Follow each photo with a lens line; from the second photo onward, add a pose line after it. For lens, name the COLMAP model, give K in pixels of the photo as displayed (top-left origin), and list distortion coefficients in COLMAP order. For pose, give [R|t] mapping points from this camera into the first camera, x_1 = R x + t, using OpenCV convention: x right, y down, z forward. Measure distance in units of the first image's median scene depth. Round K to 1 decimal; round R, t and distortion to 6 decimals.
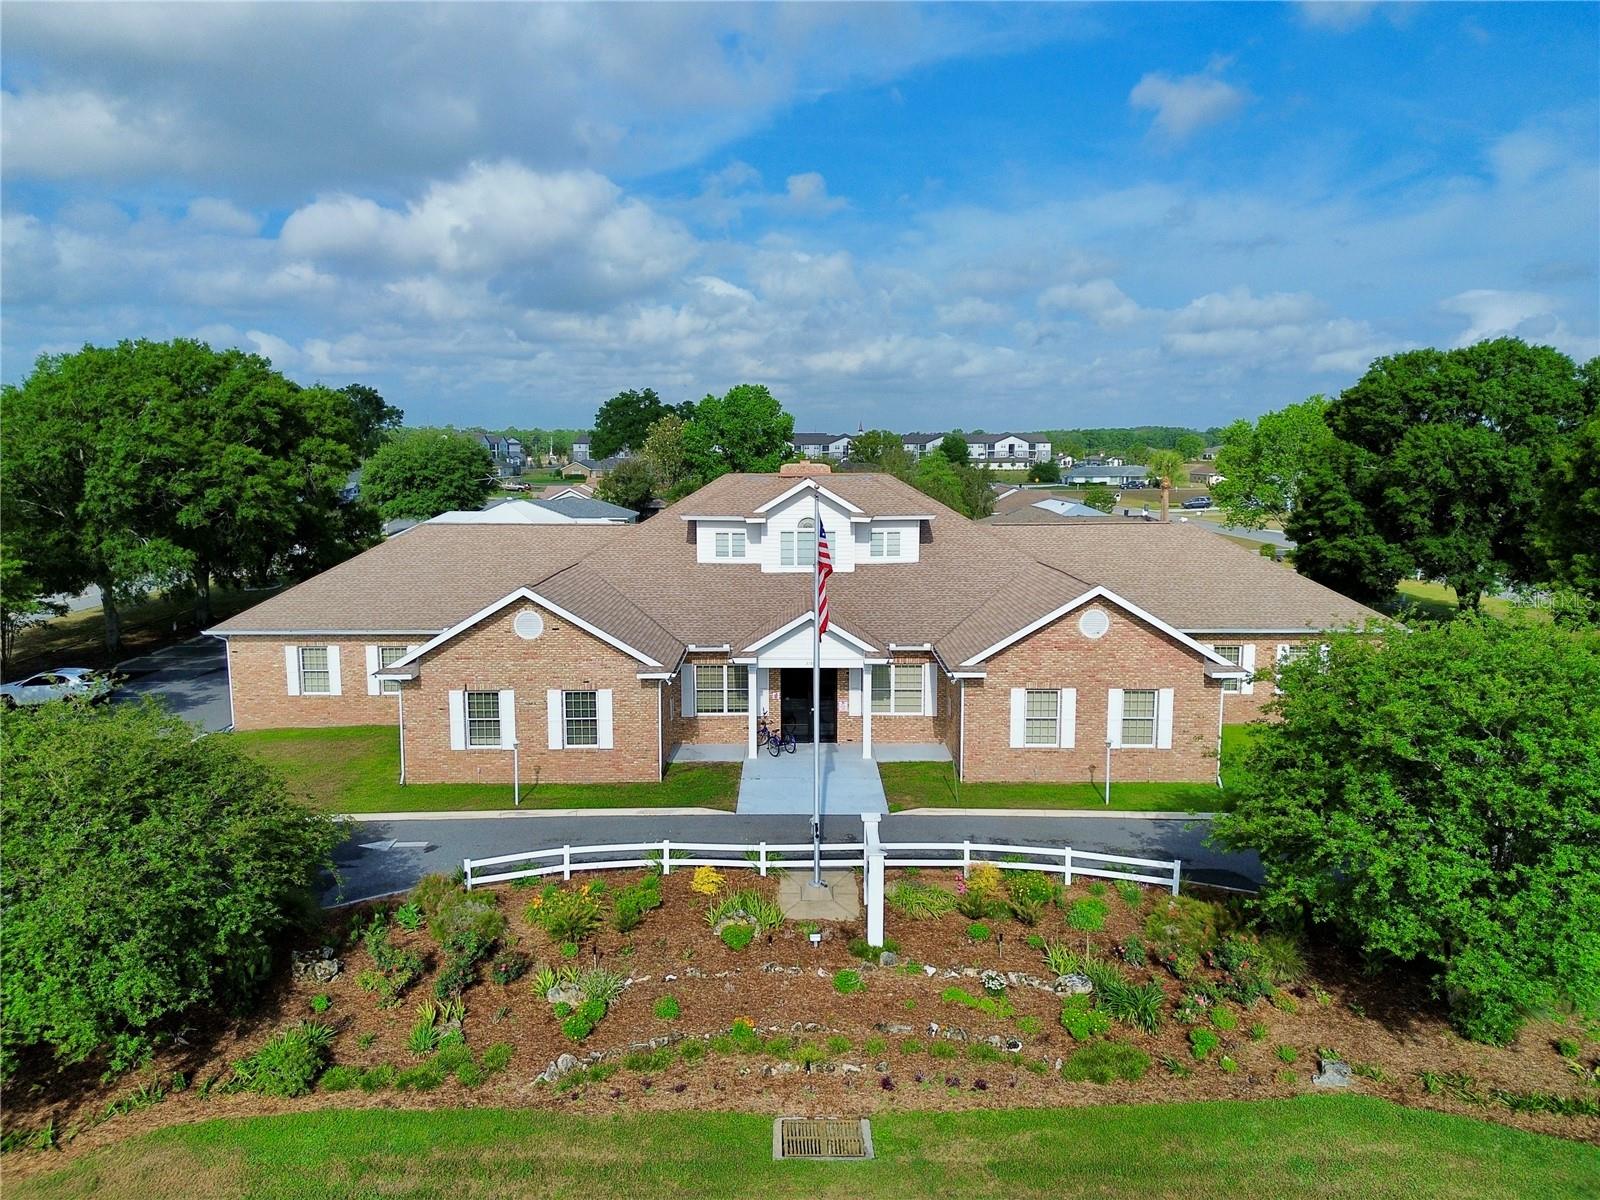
lens RADIAL K [[1140.1, 0, 804.0], [0, 1140.1, 580.8], [0, 0, 1]] dist [0.091535, -0.105033]
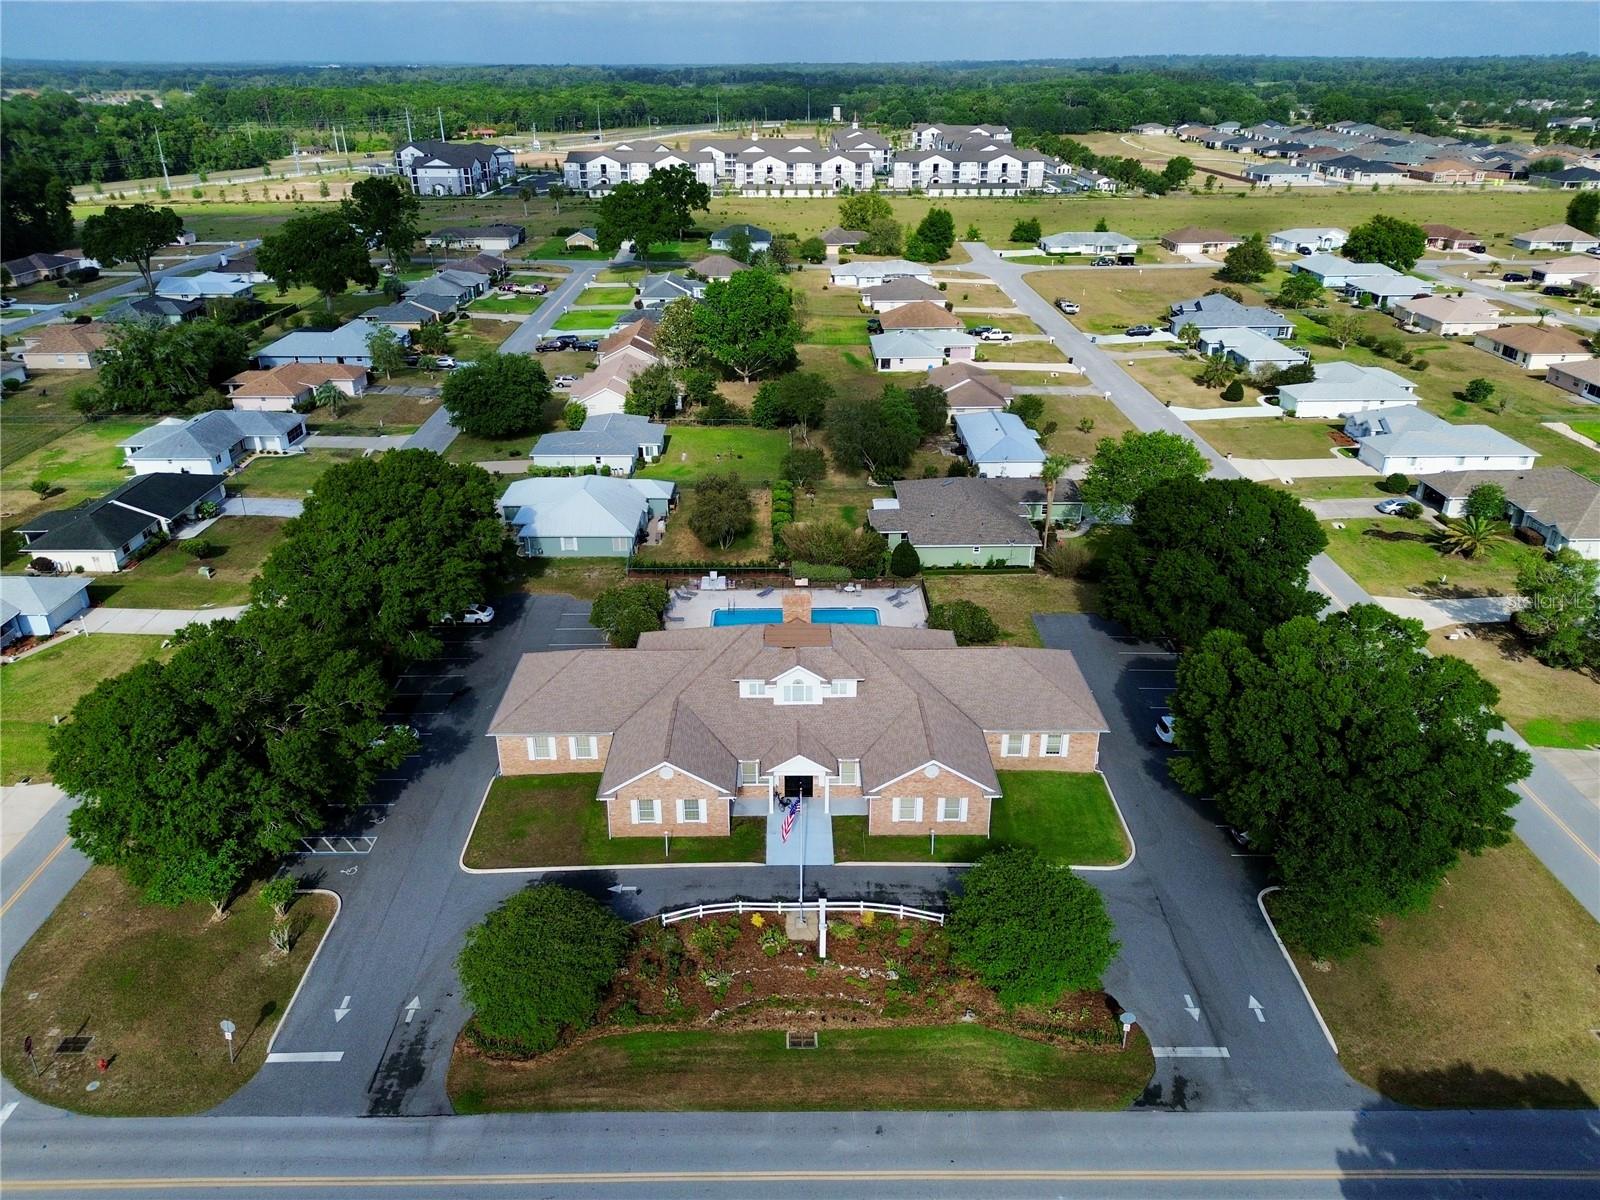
lens RADIAL K [[1140.1, 0, 804.0], [0, 1140.1, 580.8], [0, 0, 1]] dist [0.091535, -0.105033]
pose [[0.999980, -0.004464, 0.004394, 0.007296], [0.002986, 0.956354, 0.292197, -0.911527], [-0.005507, -0.292178, 0.956348, -0.916908]]
